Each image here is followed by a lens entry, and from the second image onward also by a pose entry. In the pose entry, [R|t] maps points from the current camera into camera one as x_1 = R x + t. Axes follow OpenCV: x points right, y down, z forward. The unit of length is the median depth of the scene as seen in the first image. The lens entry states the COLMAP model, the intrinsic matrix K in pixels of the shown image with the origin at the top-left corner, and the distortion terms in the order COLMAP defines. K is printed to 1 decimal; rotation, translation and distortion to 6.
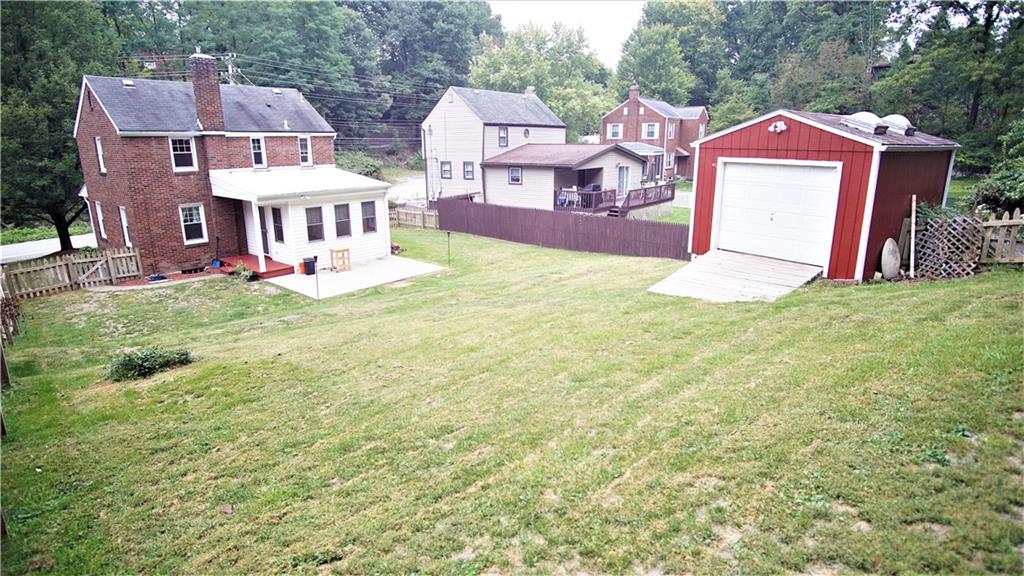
lens RADIAL K [[548.6, 0, 511.7], [0, 548.6, 288.0], [0, 0, 1]] dist [-0.035267, 0.010042]
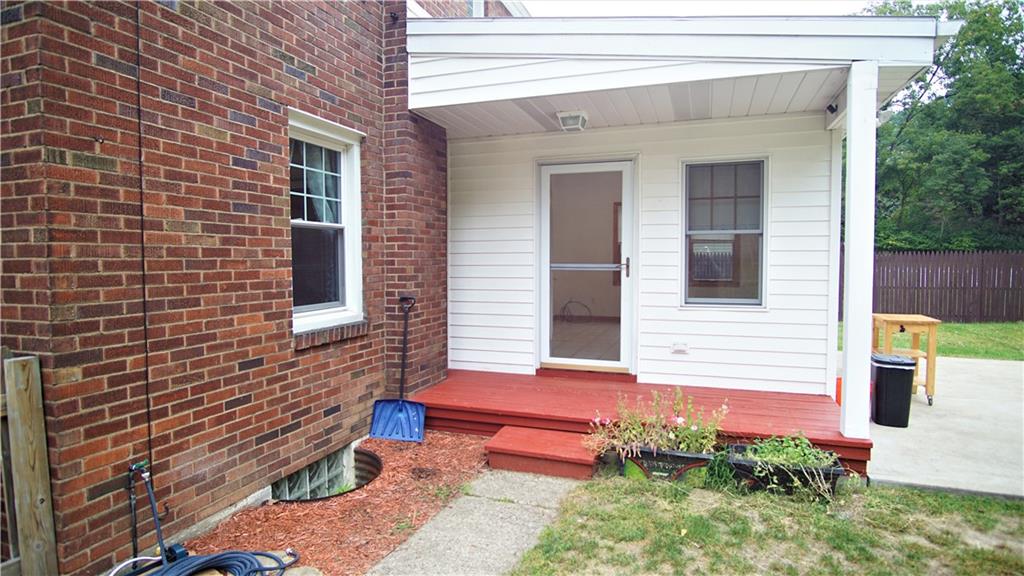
lens RADIAL K [[548.6, 0, 510.4], [0, 548.6, 286.6], [0, 0, 1]] dist [-0.035267, 0.010042]
pose [[0.941485, -0.017560, 0.336598, -0.585100], [0.086226, 0.977959, -0.190161, -0.052799], [-0.325840, 0.208057, 0.922248, 0.790802]]
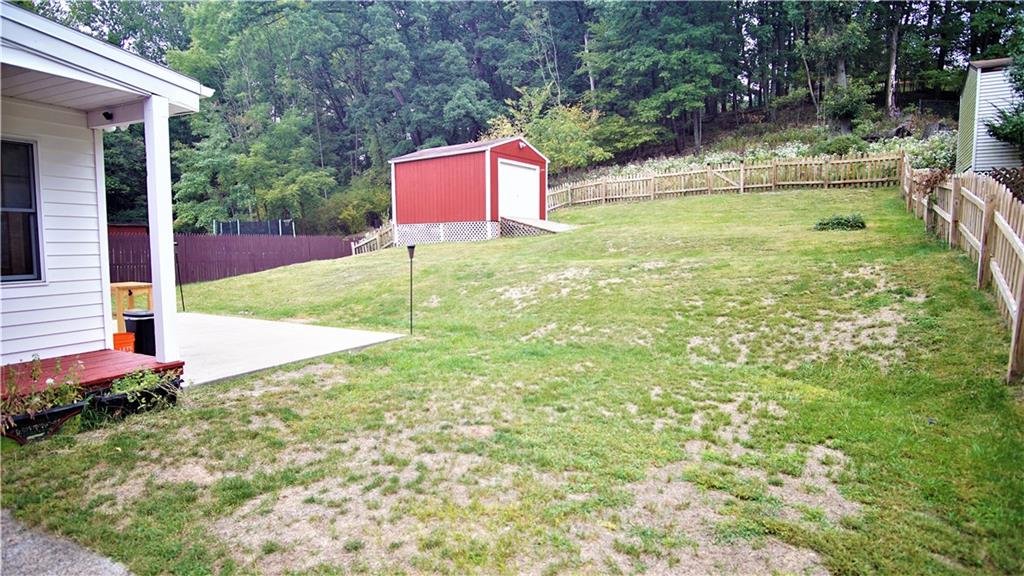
lens RADIAL K [[548.6, 0, 515.6], [0, 548.6, 287.2], [0, 0, 1]] dist [-0.035267, 0.010042]
pose [[-0.231849, -0.082501, 0.969247, -0.672793], [0.246772, 0.958813, 0.140642, -0.056454], [-0.940930, 0.271791, -0.201941, 0.811808]]
